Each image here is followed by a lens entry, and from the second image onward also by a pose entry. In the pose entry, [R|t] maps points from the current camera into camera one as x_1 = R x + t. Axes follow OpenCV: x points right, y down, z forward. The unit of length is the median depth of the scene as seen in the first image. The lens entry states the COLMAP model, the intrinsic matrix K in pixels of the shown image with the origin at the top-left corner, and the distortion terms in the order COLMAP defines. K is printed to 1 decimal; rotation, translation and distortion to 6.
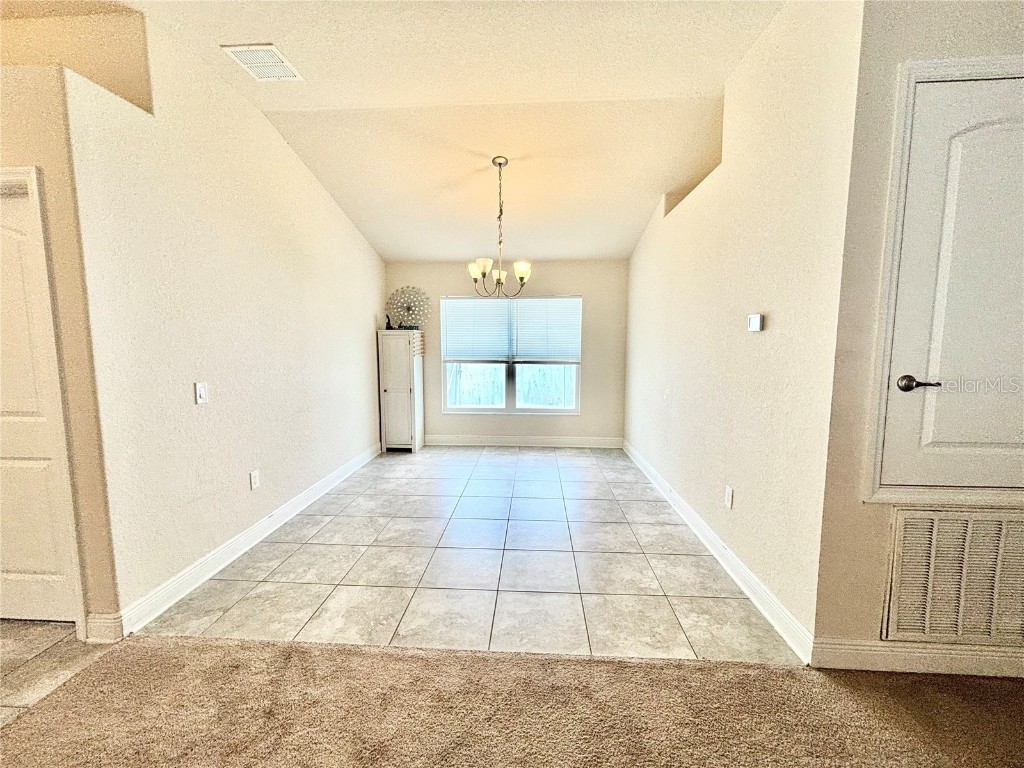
lens RADIAL K [[413.5, 0, 507.5], [0, 413.5, 389.0], [0, 0, 1]] dist [0.004148, -0.001382]
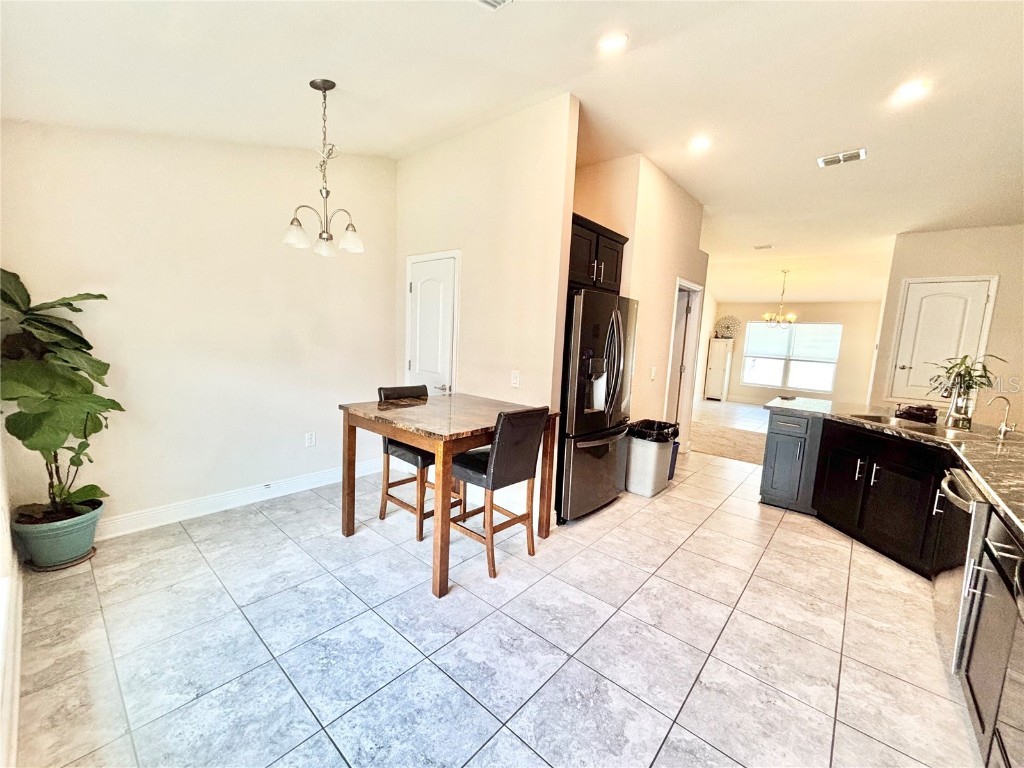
lens RADIAL K [[413.5, 0, 509.1], [0, 413.5, 382.7], [0, 0, 1]] dist [0.004148, -0.001382]
pose [[0.790181, 0.112185, -0.602518, 0.144601], [-0.116723, 0.992657, 0.031749, 0.117177], [0.601656, 0.045241, 0.797473, -1.133134]]
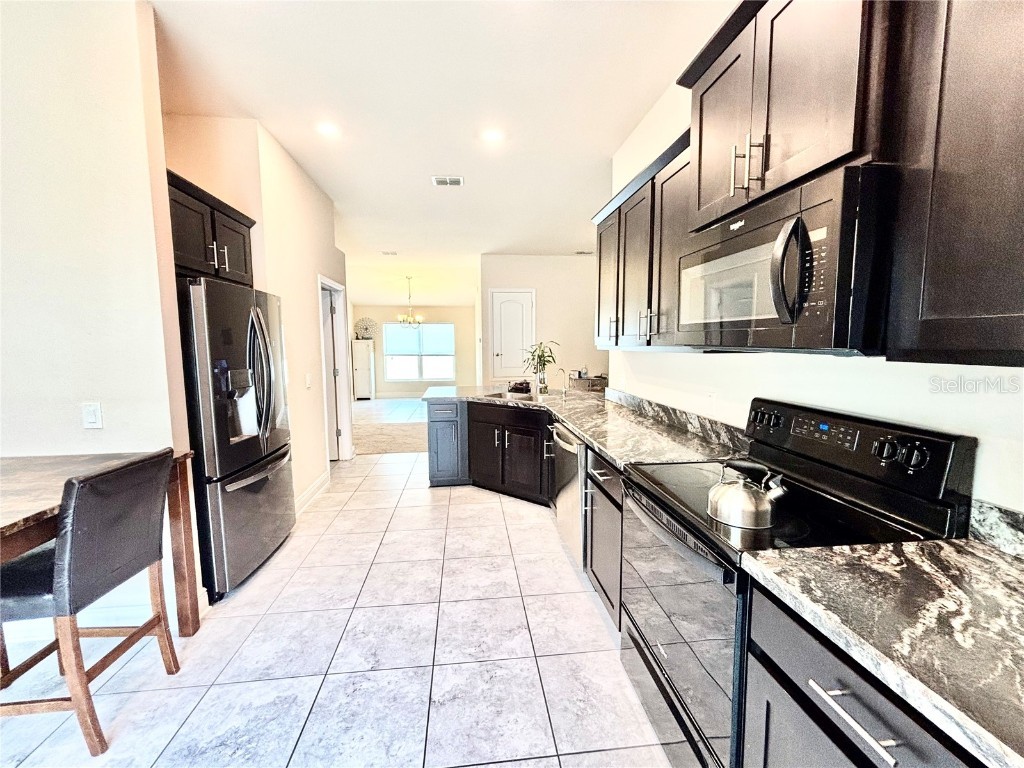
lens RADIAL K [[413.5, 0, 506.9], [0, 413.5, 383.1], [0, 0, 1]] dist [0.004148, -0.001382]
pose [[0.986146, -0.020831, 0.164565, 0.095073], [0.023747, 0.999594, -0.015770, 0.115390], [-0.164169, 0.019459, 0.986240, -1.078612]]
